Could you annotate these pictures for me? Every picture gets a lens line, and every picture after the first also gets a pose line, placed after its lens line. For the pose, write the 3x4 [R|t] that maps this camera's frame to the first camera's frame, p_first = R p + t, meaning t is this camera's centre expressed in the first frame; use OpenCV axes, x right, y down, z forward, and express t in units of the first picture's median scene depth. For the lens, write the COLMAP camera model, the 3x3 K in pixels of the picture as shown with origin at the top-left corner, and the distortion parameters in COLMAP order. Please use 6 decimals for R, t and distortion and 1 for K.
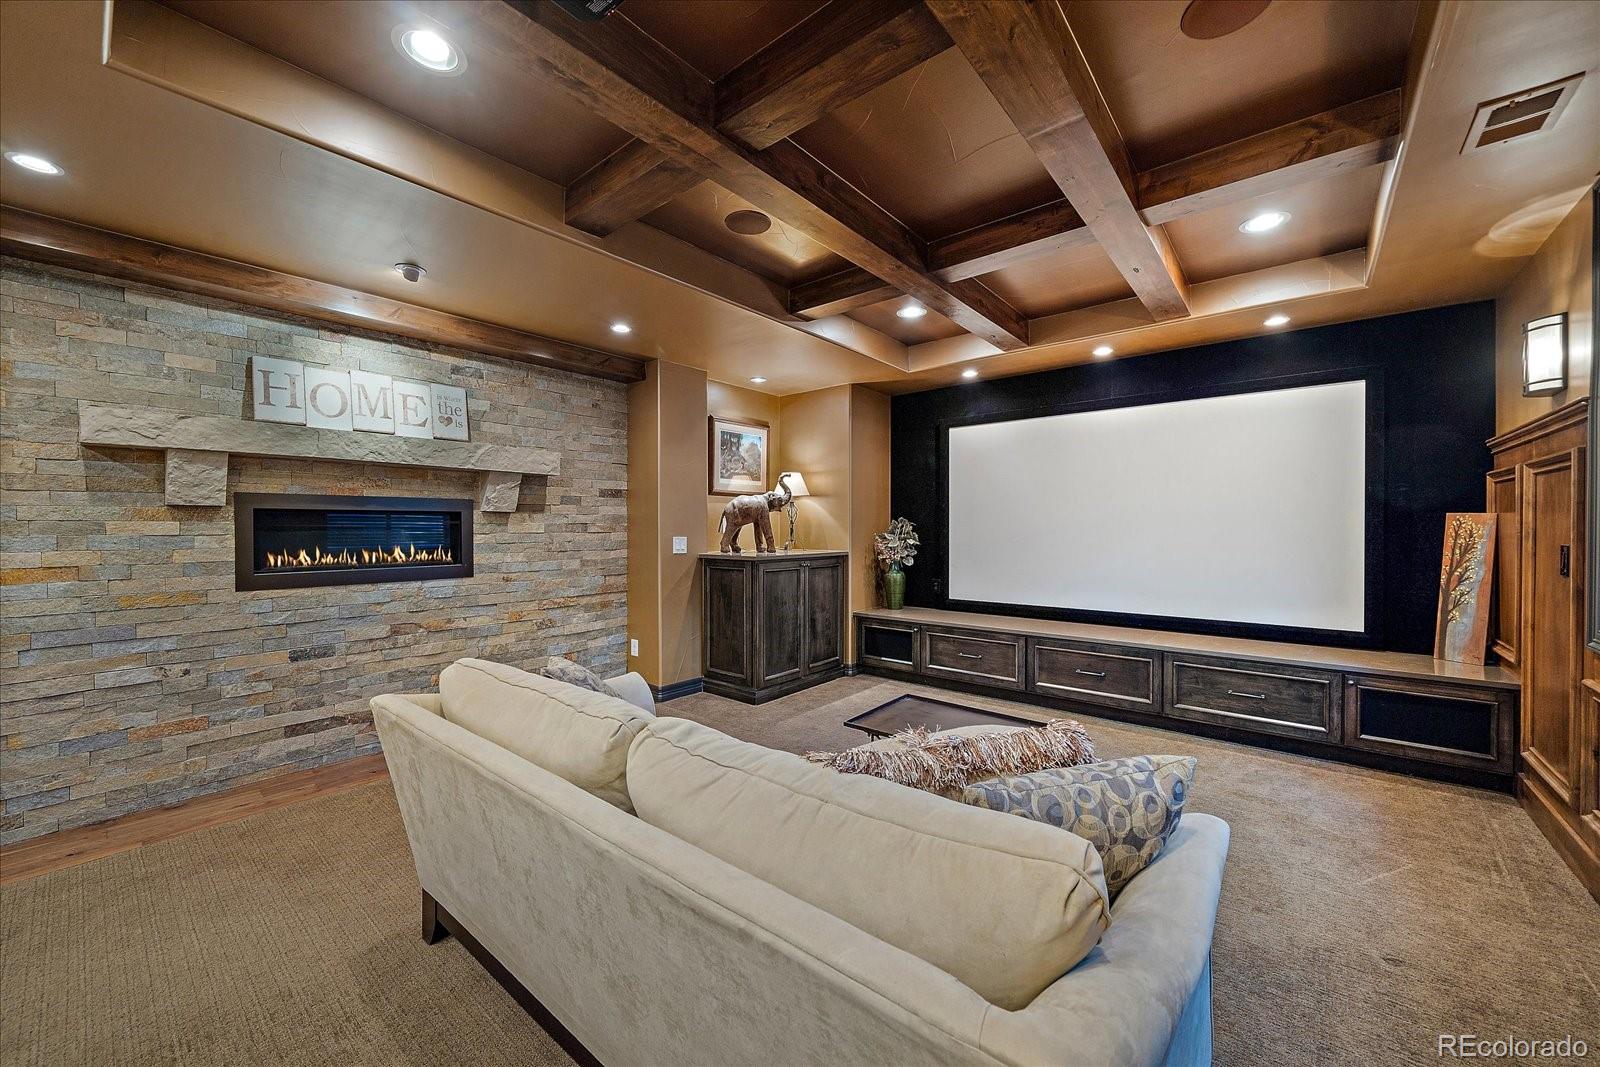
lens RADIAL K [[590.4, 0, 802.5], [0, 590.4, 531.8], [0, 0, 1]] dist [-0.001201, -0.000131]
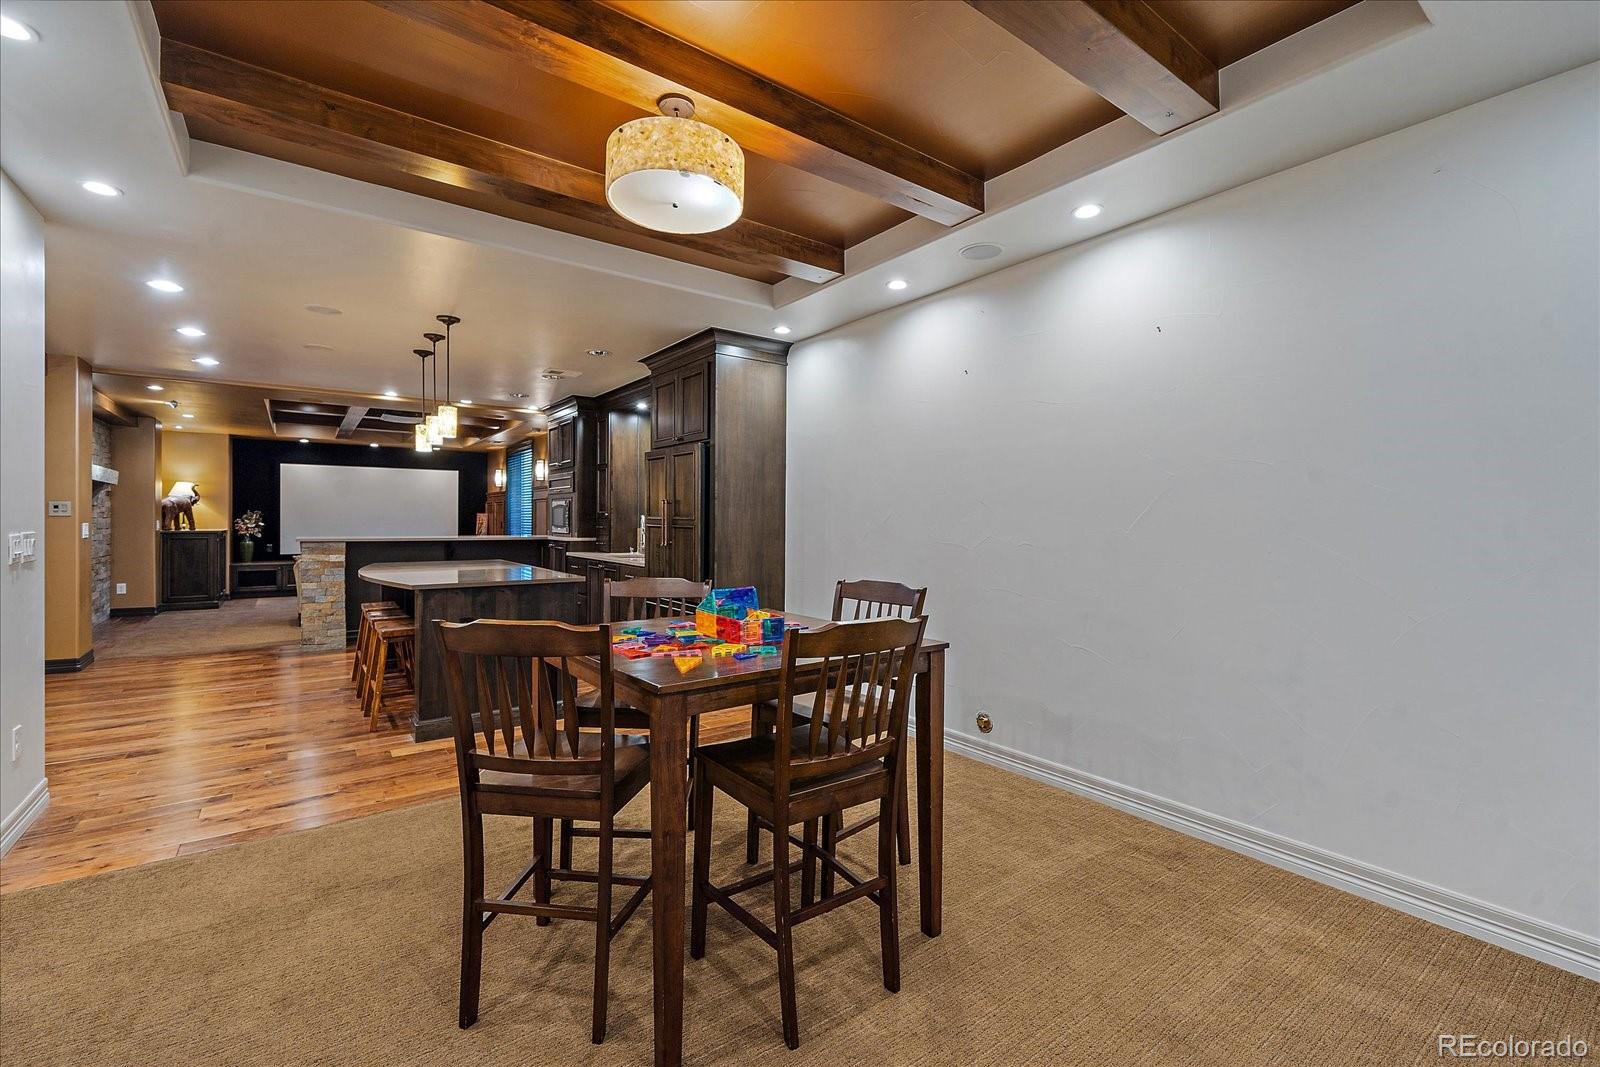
lens RADIAL K [[660.1, 0, 798.2], [0, 660.1, 525.1], [0, 0, 1]] dist [0.002698, 0.000013]
pose [[0.223267, -0.004535, 0.974747, -1.507506], [0.004154, 0.999985, 0.003701, 0.020066], [-0.974748, 0.003223, 0.223282, -1.129926]]
